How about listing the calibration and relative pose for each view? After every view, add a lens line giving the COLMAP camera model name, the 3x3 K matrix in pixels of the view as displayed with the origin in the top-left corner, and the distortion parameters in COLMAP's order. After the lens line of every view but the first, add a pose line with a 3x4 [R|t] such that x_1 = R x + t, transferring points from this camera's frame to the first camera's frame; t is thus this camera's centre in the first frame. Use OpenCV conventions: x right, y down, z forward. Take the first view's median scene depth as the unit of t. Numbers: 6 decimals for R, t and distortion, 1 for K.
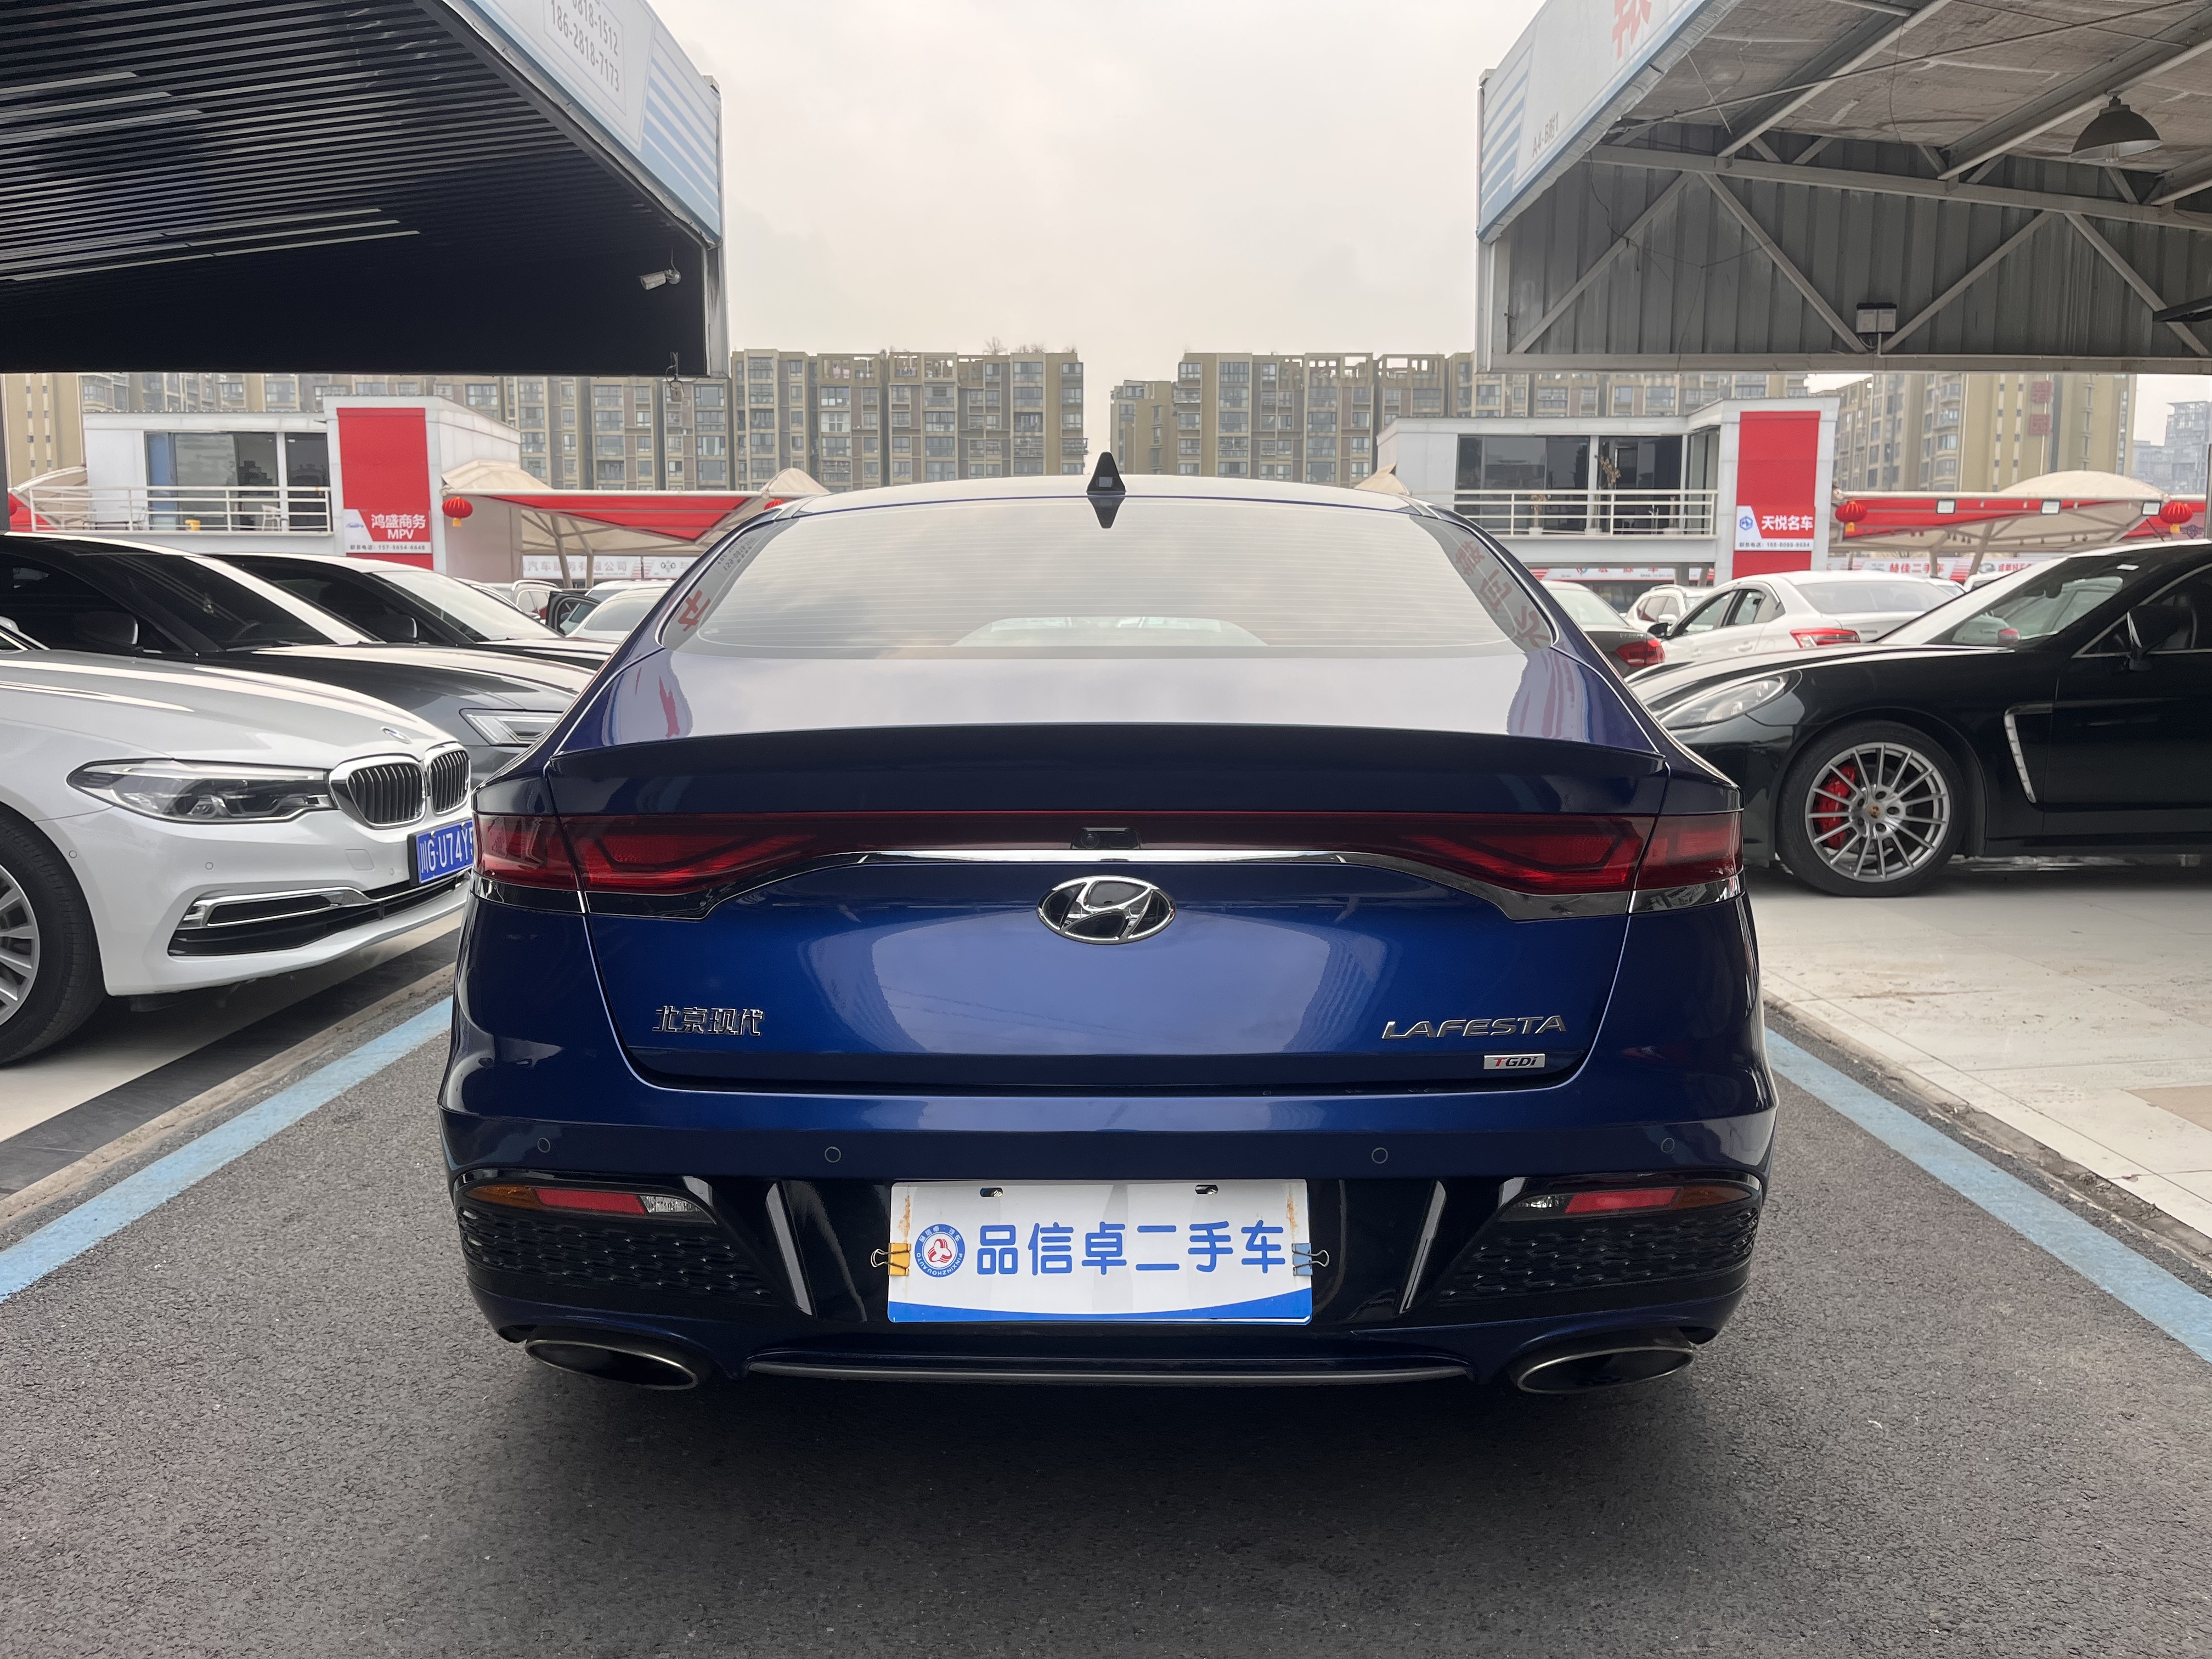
lens RADIAL K [[1663.7, 0, 1096.0], [0, 1663.7, 825.0], [0, 0, 1]] dist [0.064952, -0.104469]
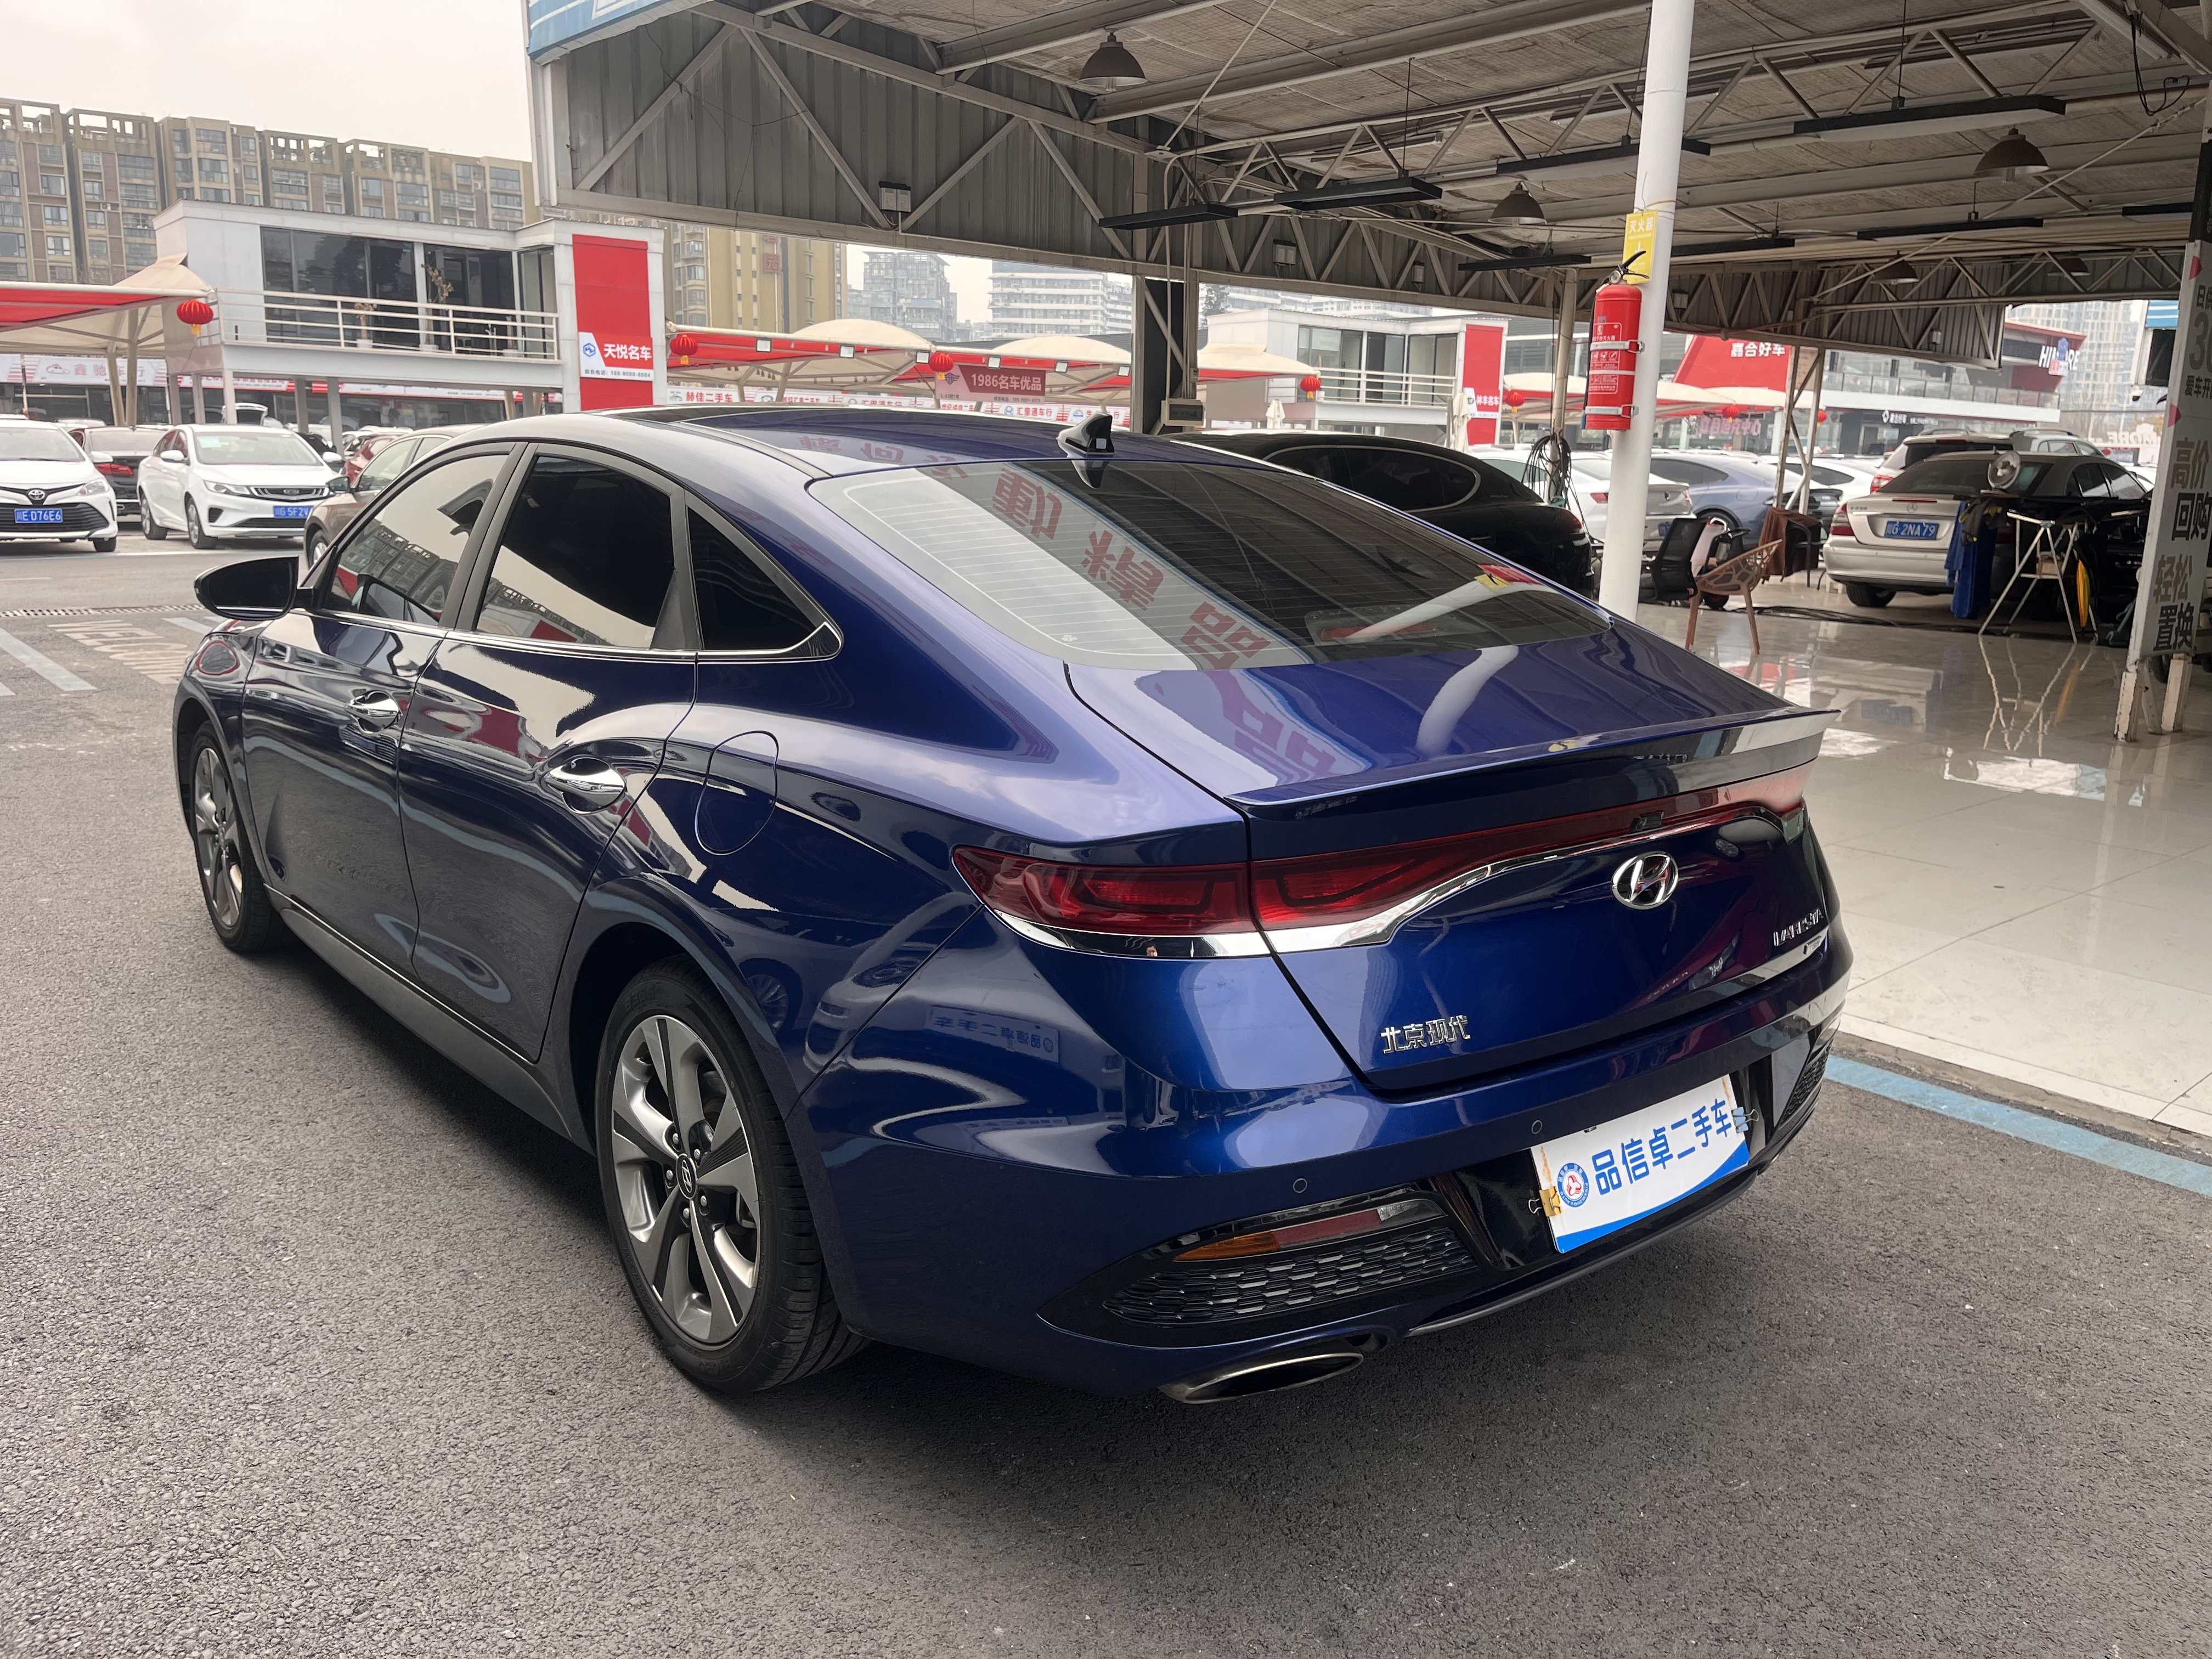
lens RADIAL K [[1663.7, 0, 1113.8], [0, 1663.7, 824.4], [0, 0, 1]] dist [0.064952, -0.104469]
pose [[0.760520, -0.125100, 0.637149, -0.175057], [0.056755, 0.990316, 0.126698, -0.027500], [-0.646829, -0.060195, 0.760256, 0.053161]]
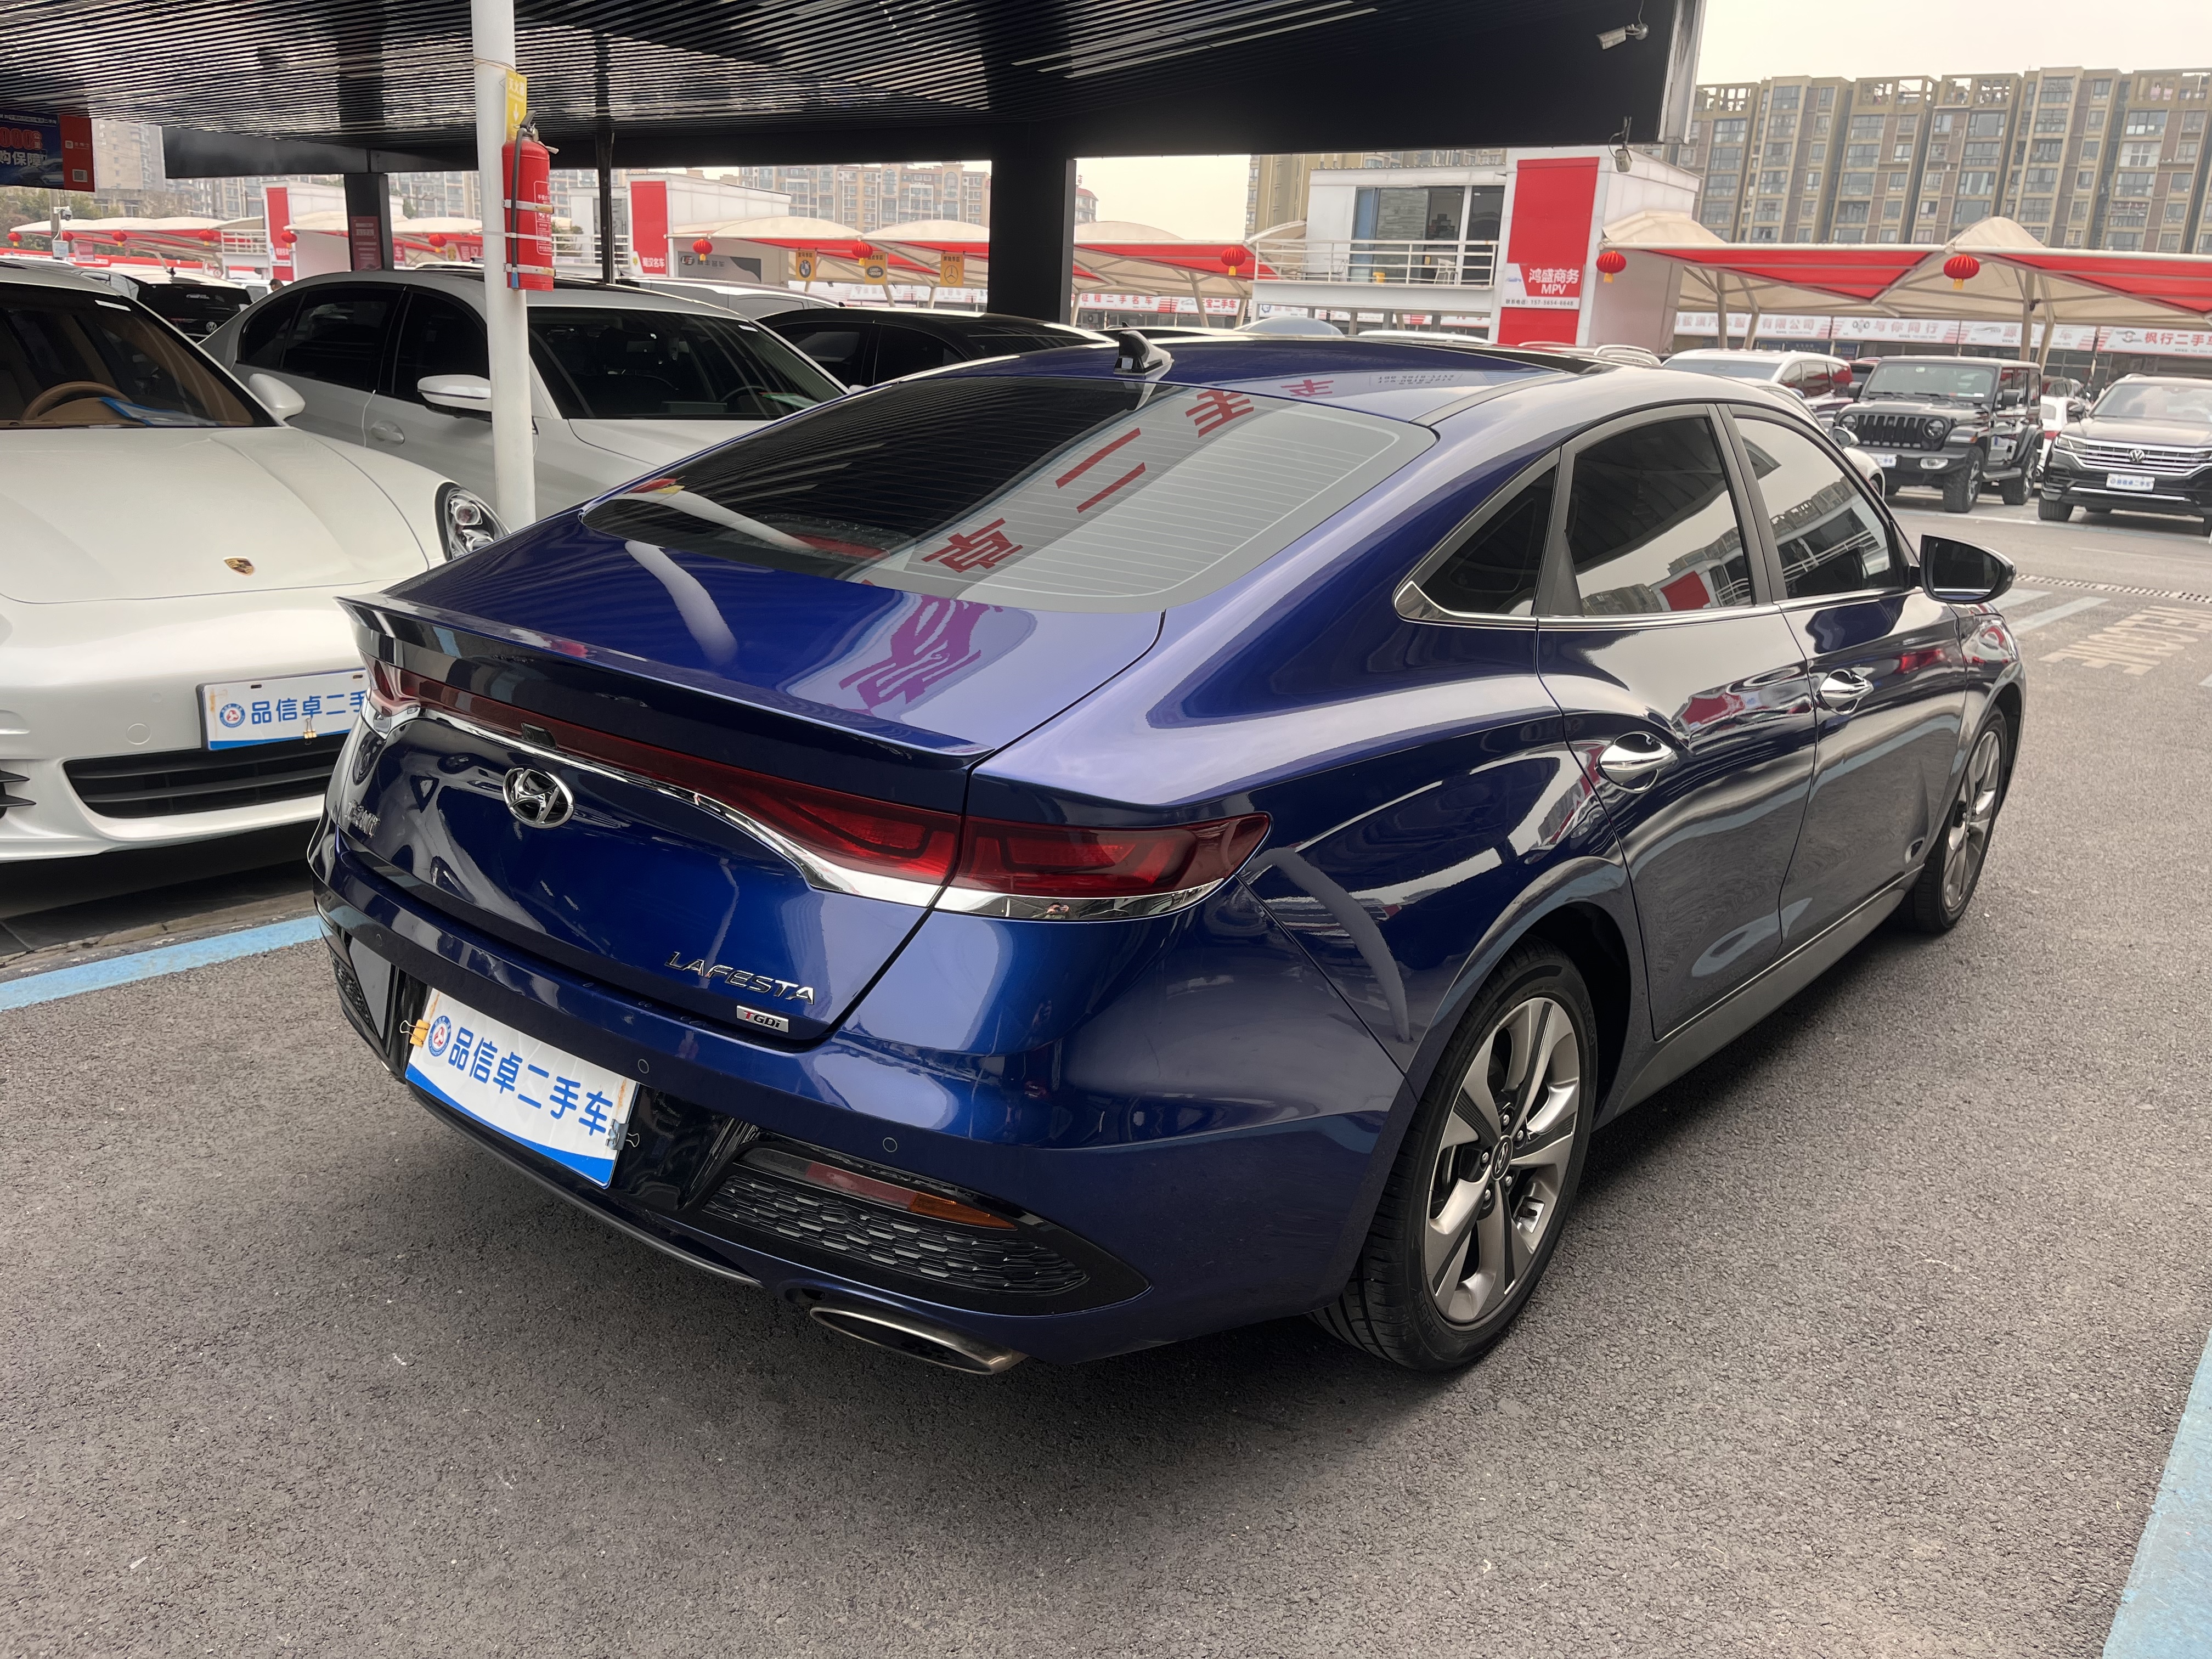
lens RADIAL K [[1663.7, 0, 1117.9], [0, 1663.7, 839.7], [0, 0, 1]] dist [0.064952, -0.104469]
pose [[0.781641, 0.213129, -0.586185, 0.162067], [-0.123879, 0.974132, 0.188997, -0.029547], [0.611303, -0.075112, 0.787824, 0.056626]]
